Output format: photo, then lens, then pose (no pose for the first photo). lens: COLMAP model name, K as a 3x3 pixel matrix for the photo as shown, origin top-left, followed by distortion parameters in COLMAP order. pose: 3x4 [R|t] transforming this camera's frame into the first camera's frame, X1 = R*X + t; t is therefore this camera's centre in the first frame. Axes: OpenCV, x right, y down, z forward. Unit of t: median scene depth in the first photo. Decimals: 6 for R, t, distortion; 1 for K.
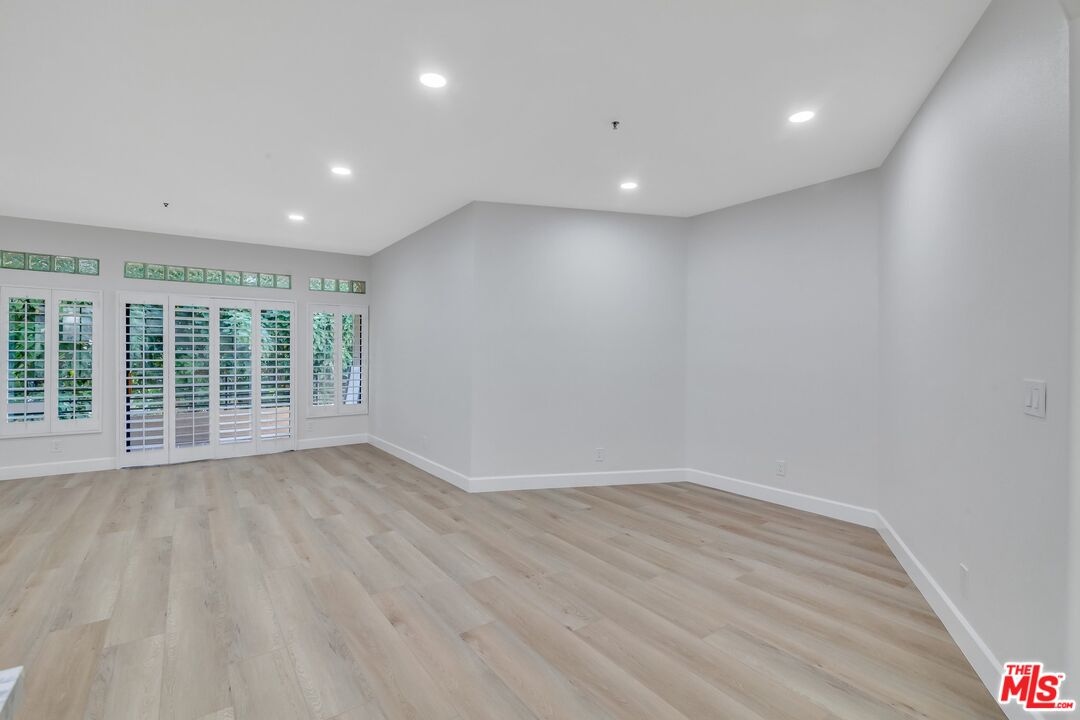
lens RADIAL K [[493.9, 0, 543.4], [0, 493.9, 354.8], [0, 0, 1]] dist [0.003588, -0.000938]
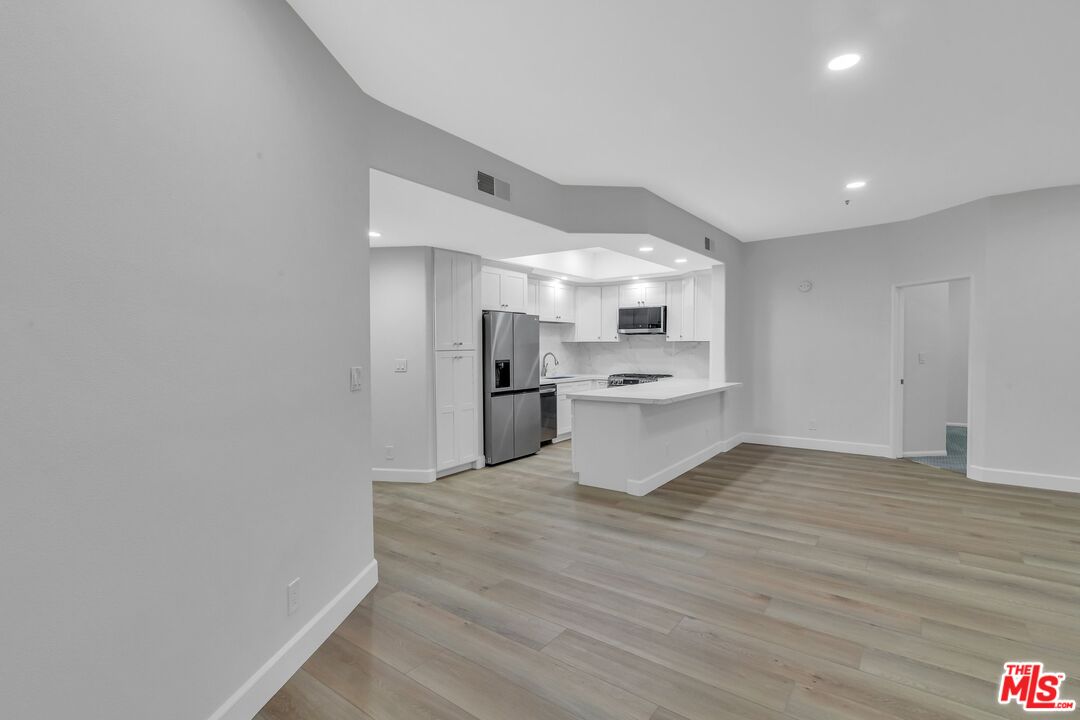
lens RADIAL K [[493.9, 0, 543.4], [0, 493.9, 354.8], [0, 0, 1]] dist [0.003588, -0.000938]
pose [[-0.955096, 0.001125, -0.296295, 0.387927], [-0.003798, 0.999864, 0.016040, 0.001488], [0.296273, 0.016445, -0.954962, 1.133549]]
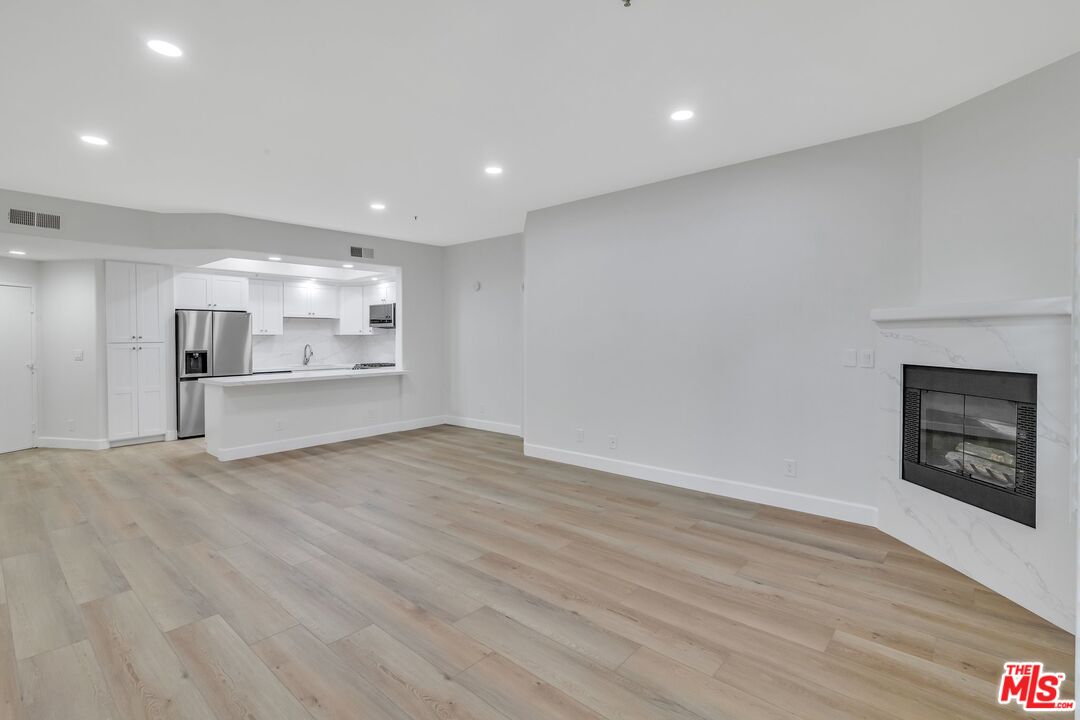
lens RADIAL K [[488.1, 0, 541.3], [0, 488.1, 342.9], [0, 0, 1]] dist [-0.004240, -0.001010]
pose [[-0.972577, -0.001148, -0.232576, -0.709376], [-0.003723, 0.999937, 0.010631, -0.009937], [0.232549, 0.011205, -0.972520, 1.663164]]
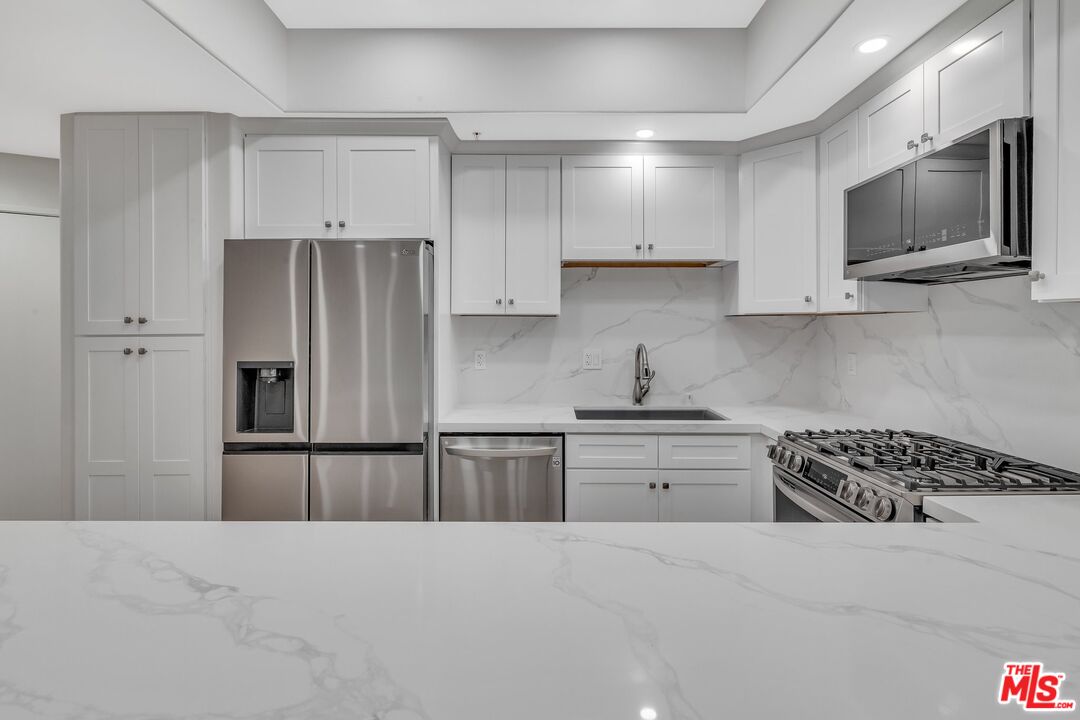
lens RADIAL K [[522.0, 0, 539.2], [0, 522.0, 326.5], [0, 0, 1]] dist [-0.002218, -0.000639]
pose [[-0.808273, -0.005181, 0.588785, -0.533977], [-0.004884, 0.999986, 0.002094, -0.002879], [-0.588788, -0.001184, -0.808287, 0.012997]]
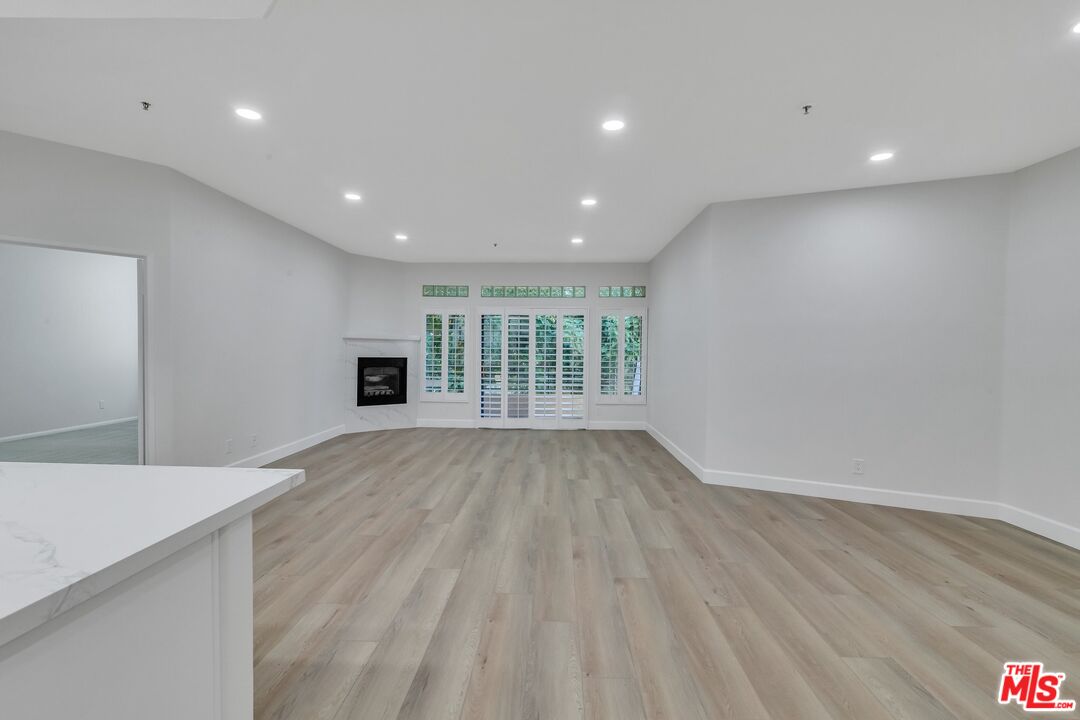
lens RADIAL K [[493.9, 0, 543.4], [0, 493.9, 354.8], [0, 0, 1]] dist [0.003588, -0.000938]
pose [[0.791010, 0.011105, -0.611703, 0.258304], [-0.009381, 0.999938, 0.006023, 0.004275], [0.611732, 0.000974, 0.791065, -0.045529]]
